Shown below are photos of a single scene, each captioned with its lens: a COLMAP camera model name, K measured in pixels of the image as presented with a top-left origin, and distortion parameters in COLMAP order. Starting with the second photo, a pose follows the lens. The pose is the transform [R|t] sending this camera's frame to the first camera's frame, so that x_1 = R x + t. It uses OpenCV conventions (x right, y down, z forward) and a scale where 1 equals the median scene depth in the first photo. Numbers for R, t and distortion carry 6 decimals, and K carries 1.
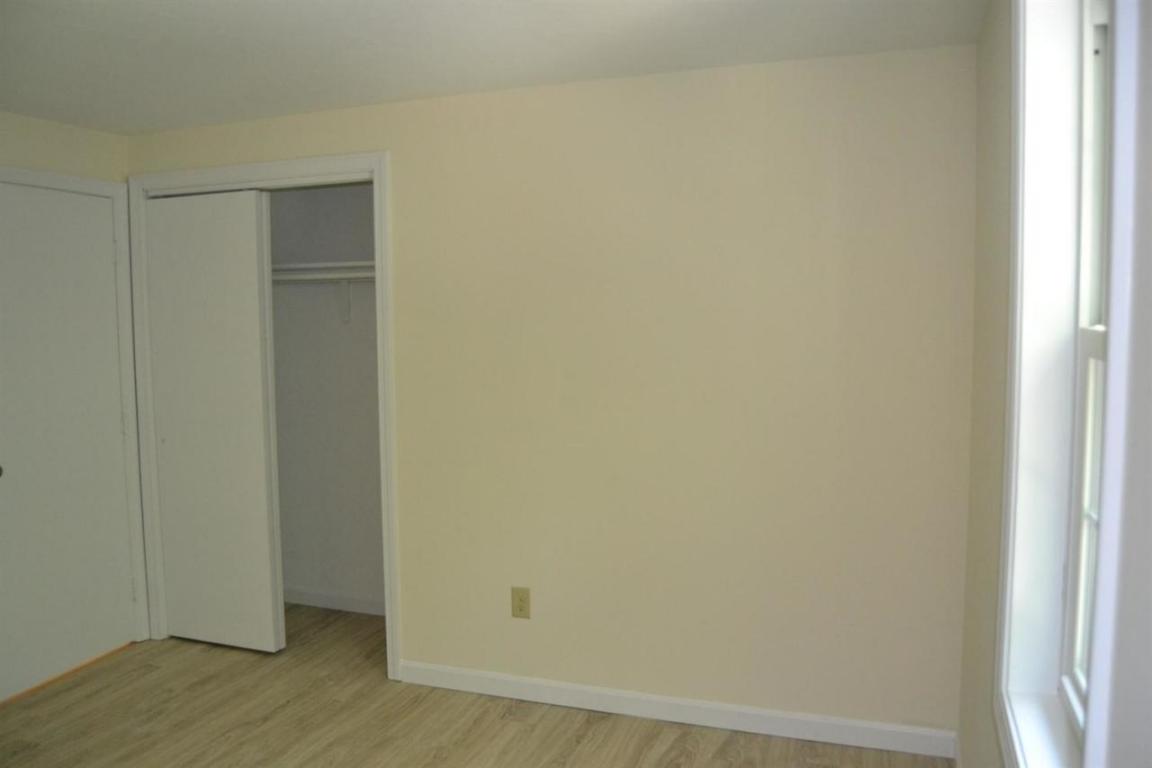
lens RADIAL K [[916.6, 0, 569.9], [0, 916.6, 382.1], [0, 0, 1]] dist [-0.068854, 0.024404]
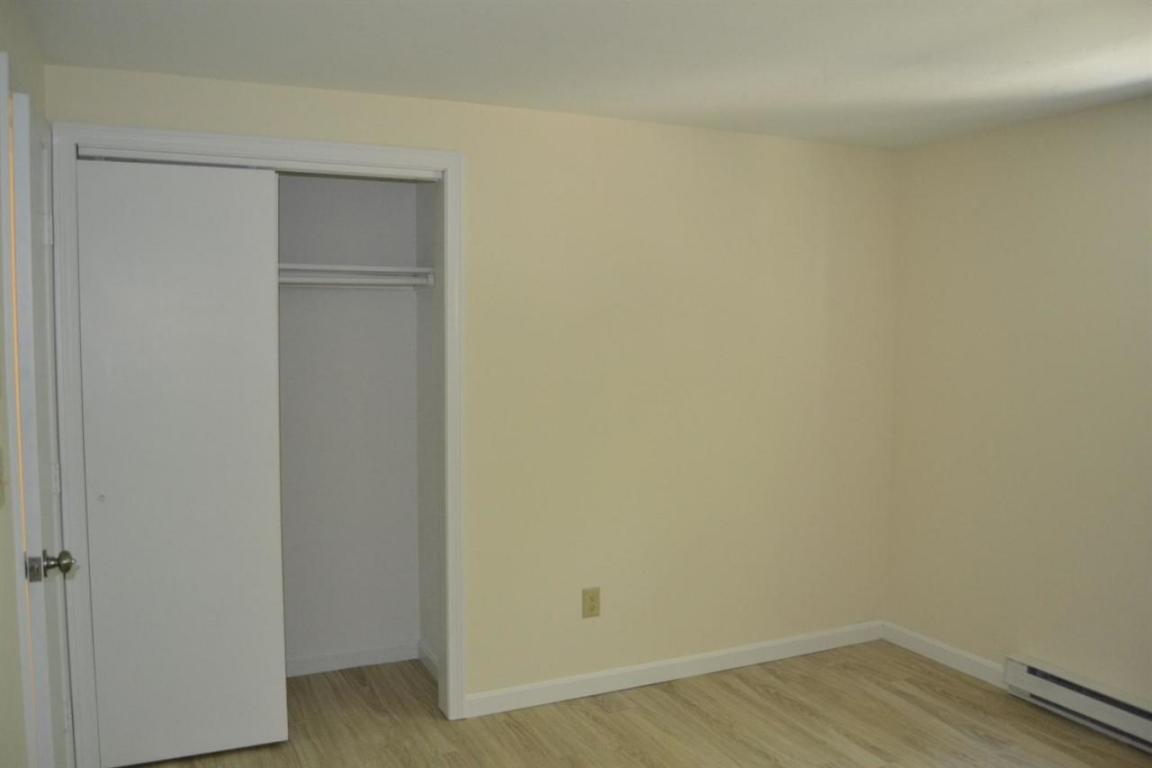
lens RADIAL K [[916.6, 0, 572.6], [0, 916.6, 386.0], [0, 0, 1]] dist [-0.068854, 0.024404]
pose [[0.703108, -0.034170, 0.710262, -0.795288], [0.045370, 0.998965, 0.003145, -0.010967], [-0.709634, 0.030014, 0.703930, 0.265450]]
